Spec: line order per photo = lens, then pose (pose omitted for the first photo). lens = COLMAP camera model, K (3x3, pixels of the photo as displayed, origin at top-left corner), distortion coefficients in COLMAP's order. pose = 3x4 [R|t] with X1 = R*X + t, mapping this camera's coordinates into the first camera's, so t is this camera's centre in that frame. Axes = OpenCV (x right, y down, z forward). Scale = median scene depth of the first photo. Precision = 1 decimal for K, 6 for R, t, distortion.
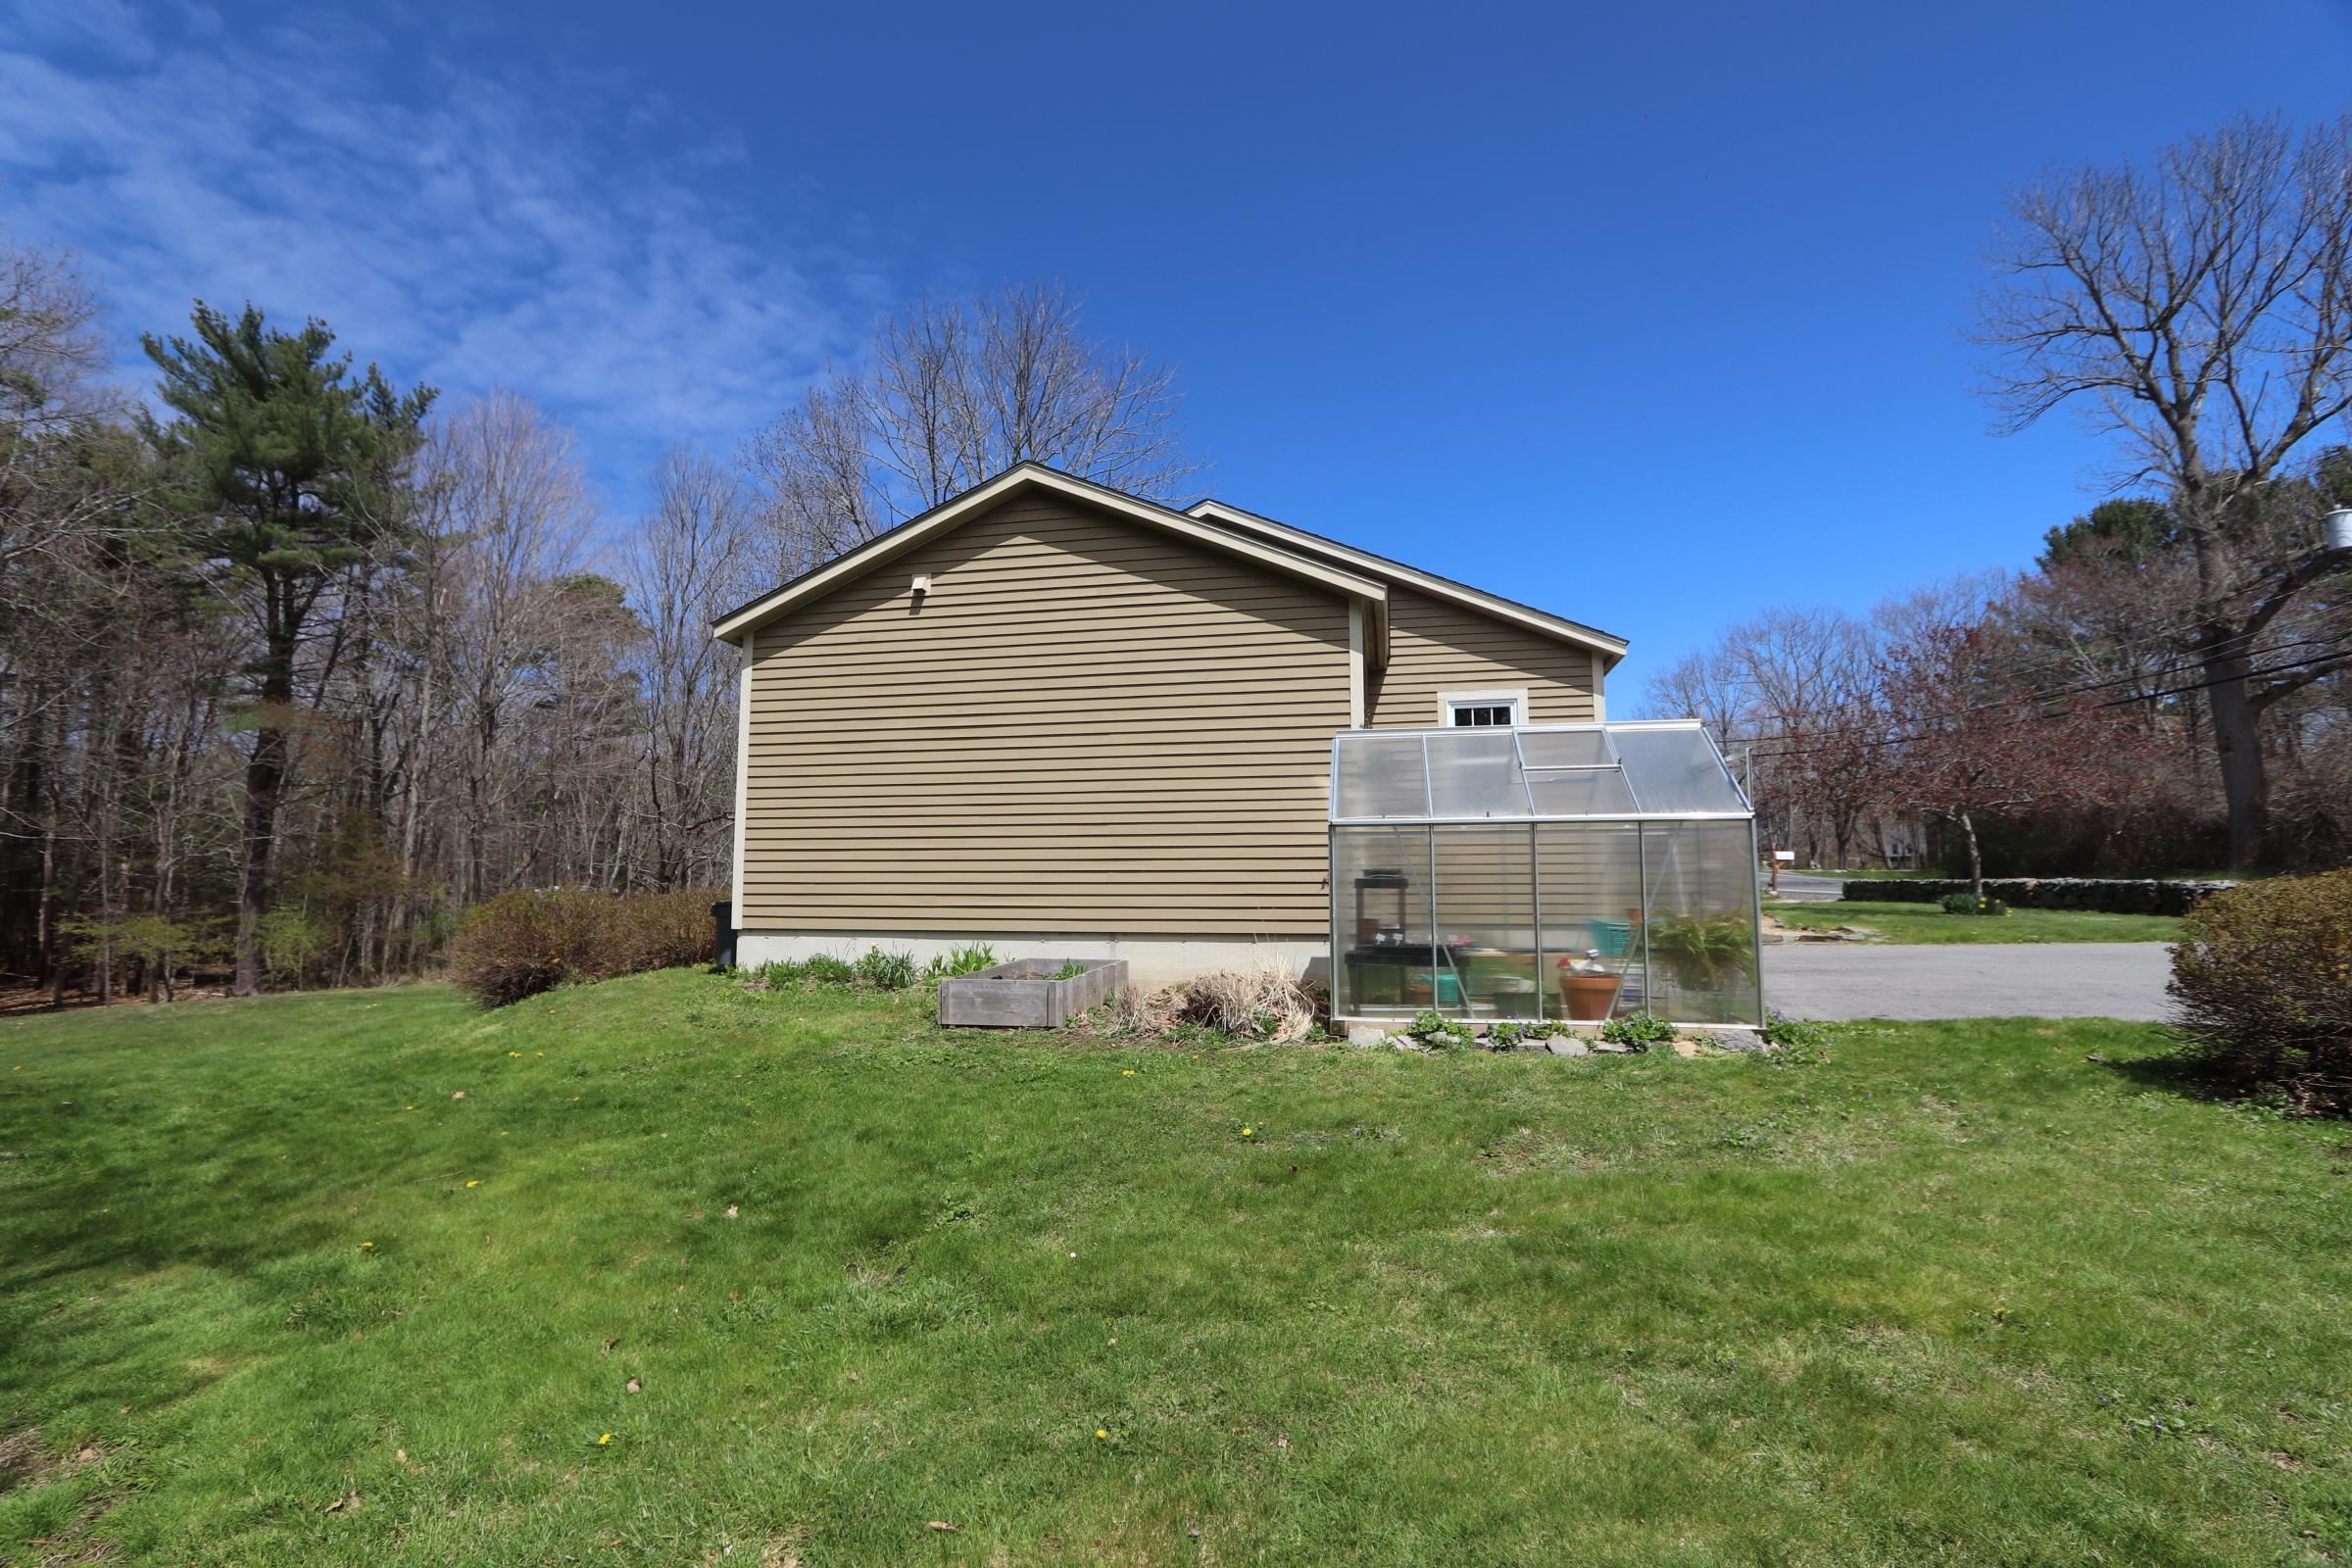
lens RADIAL K [[1070.4, 0, 1159.1], [0, 1070.4, 792.6], [0, 0, 1]] dist [-0.017665, 0.000481]
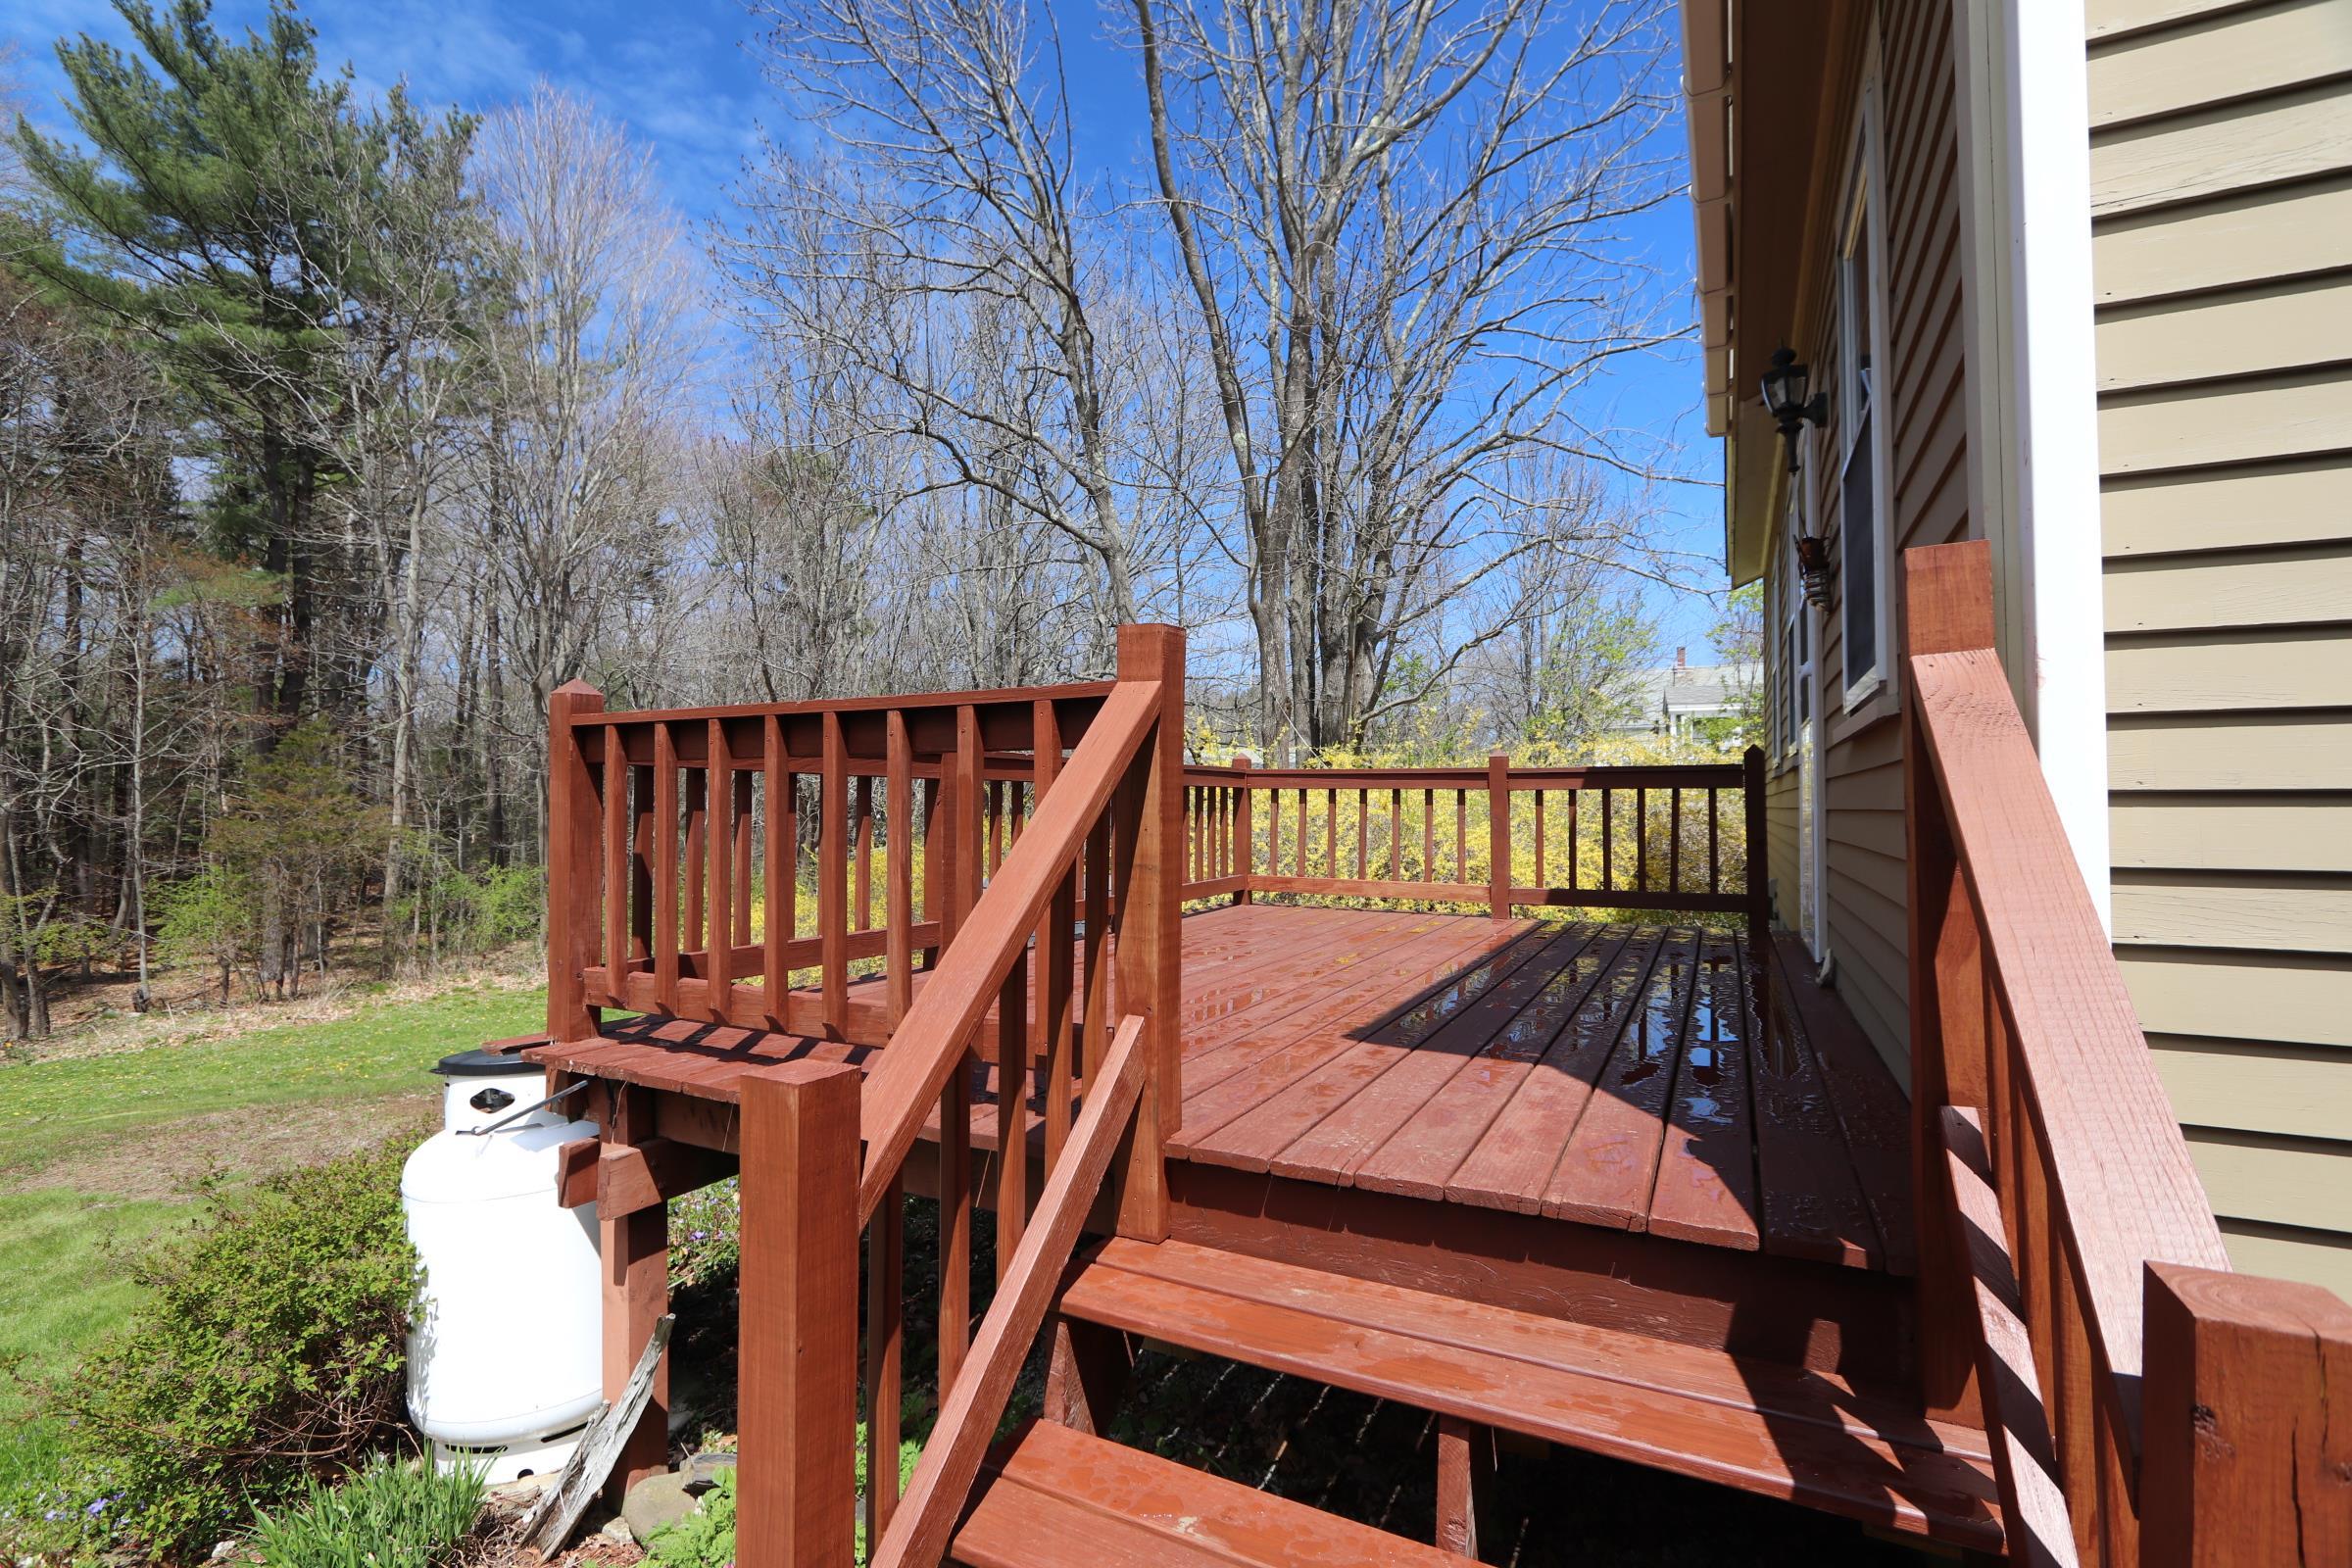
lens RADIAL K [[1066.8, 0, 1163.5], [0, 1066.8, 784.6], [0, 0, 1]] dist [-0.014532, 0.000899]
pose [[0.966259, -0.001491, -0.257567, -0.080742], [0.018364, 0.997837, 0.063113, 0.023332], [0.256916, -0.065713, 0.964197, 0.476628]]
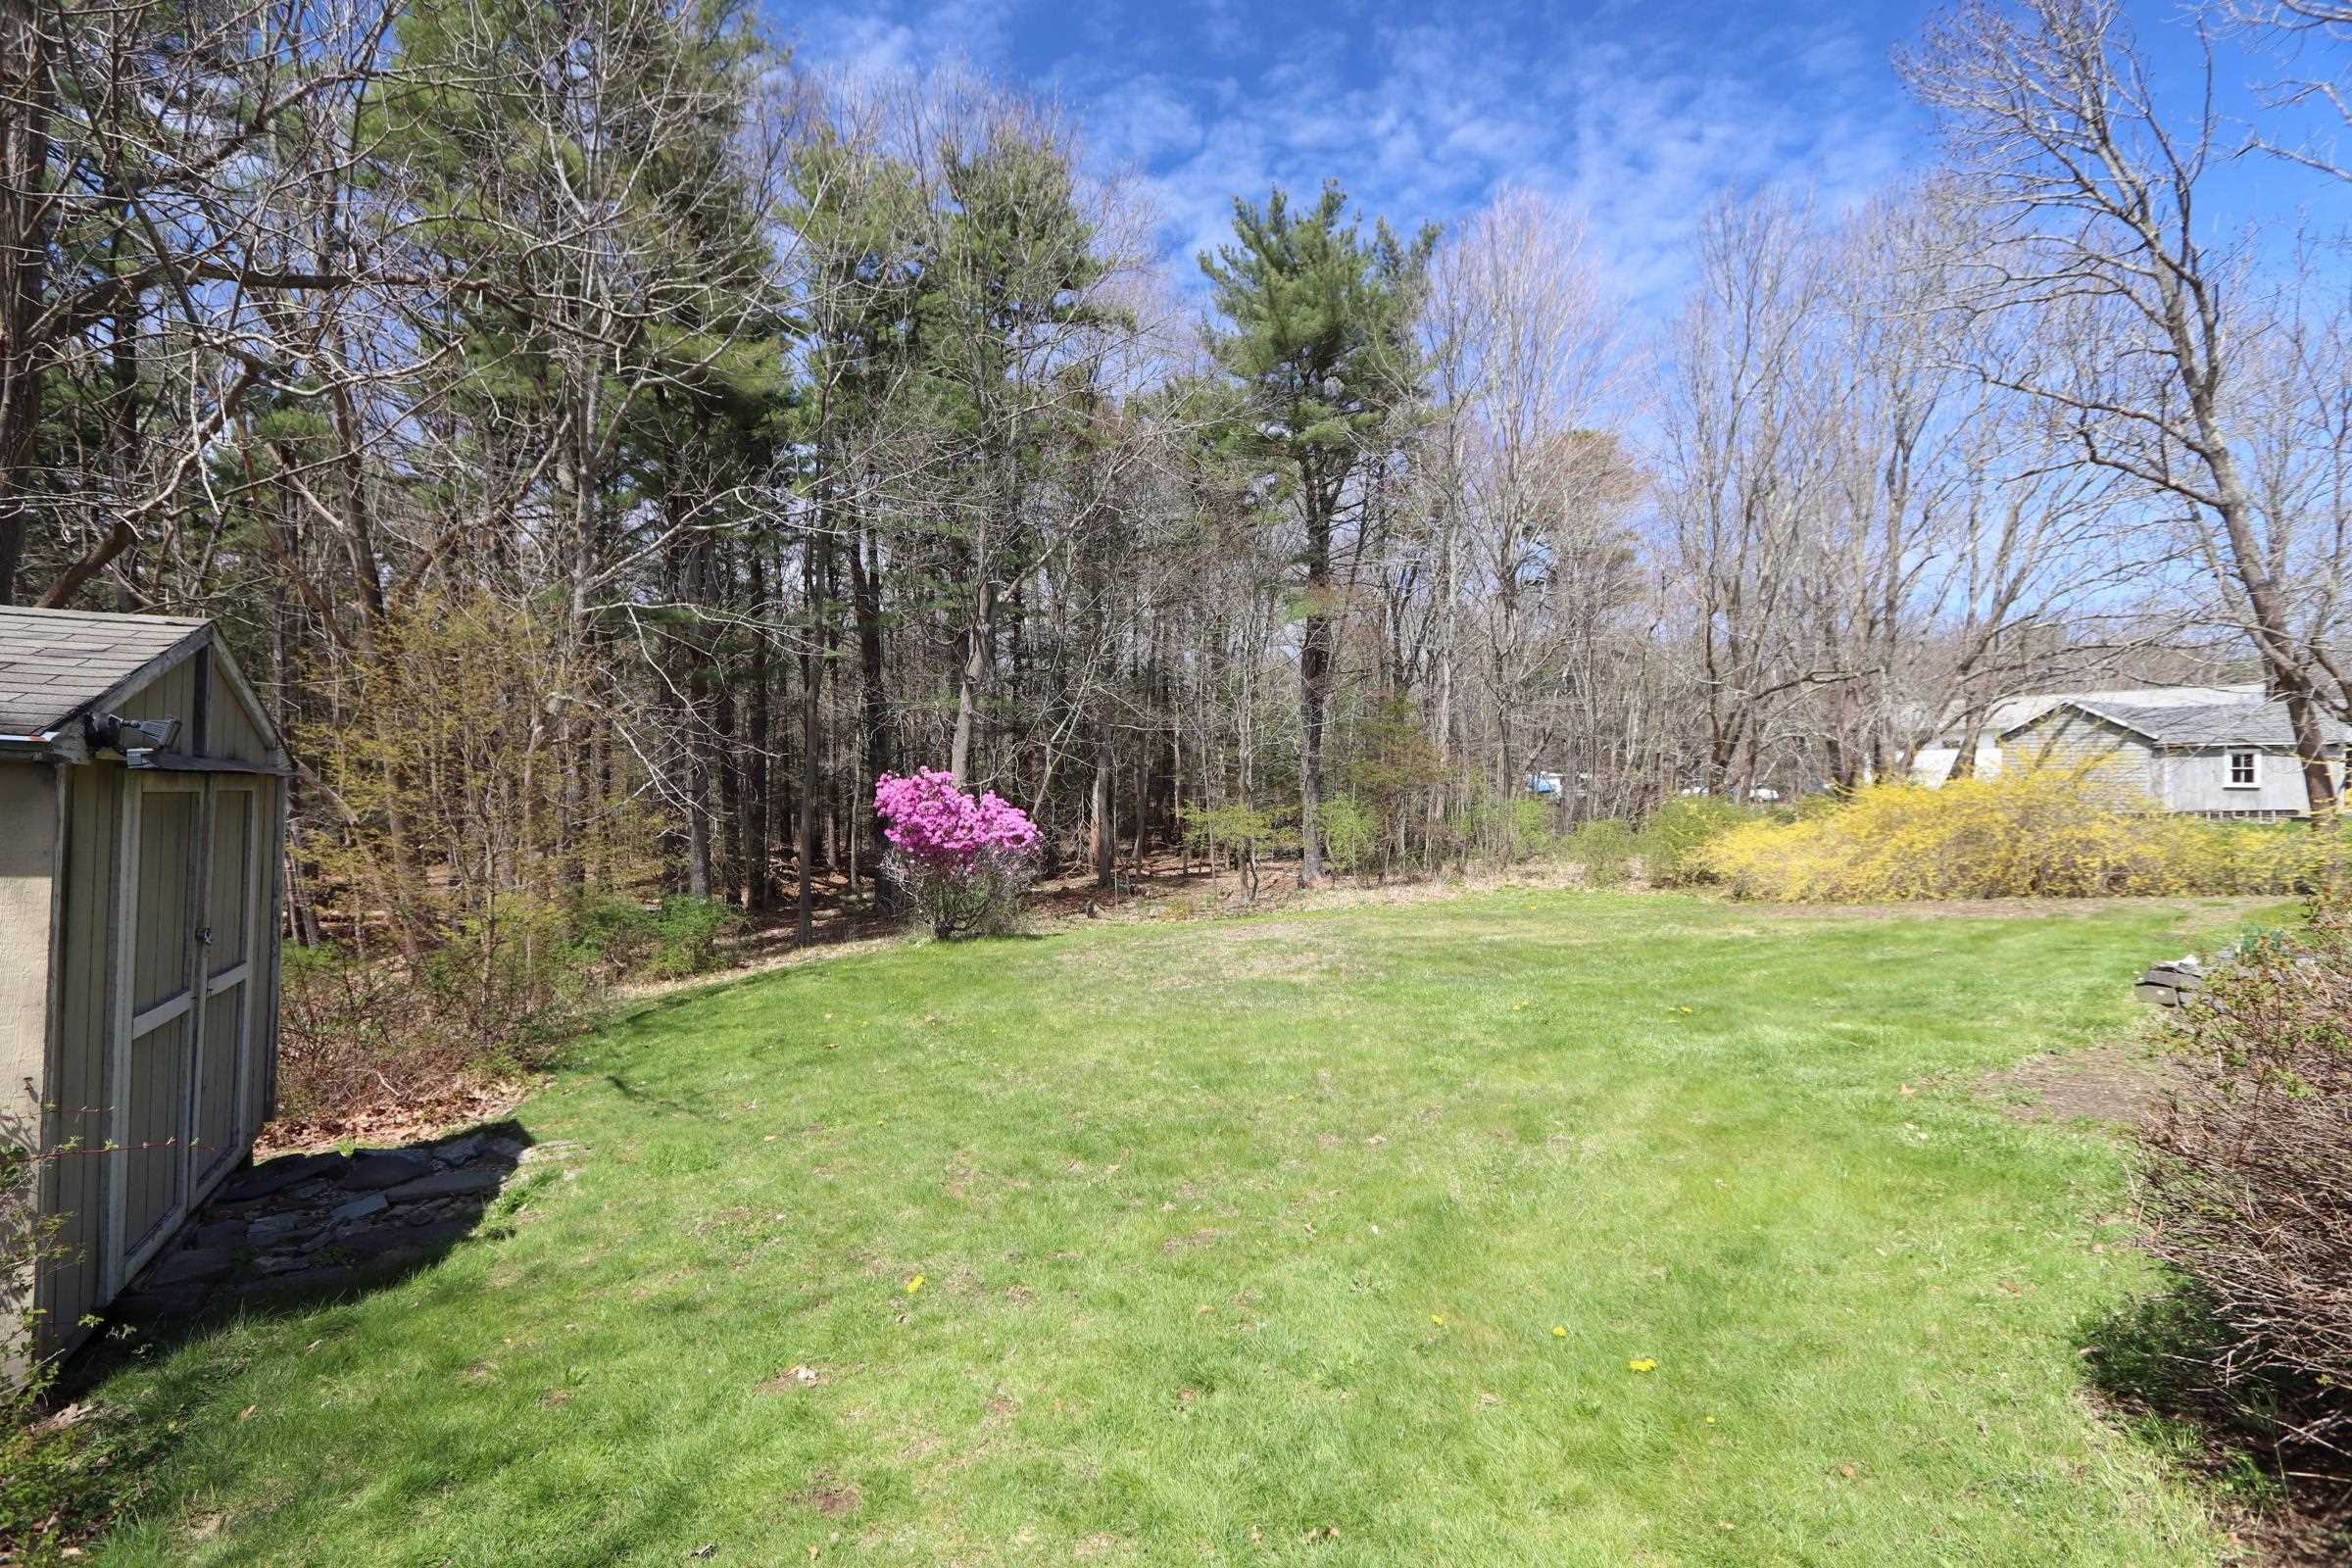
lens RADIAL K [[1066.8, 0, 1163.5], [0, 1066.8, 784.6], [0, 0, 1]] dist [-0.014532, 0.000899]
pose [[0.672468, 0.012139, -0.740027, -0.189349], [0.062455, 0.995369, 0.073081, 0.014972], [0.737486, -0.095363, 0.668595, 0.202448]]
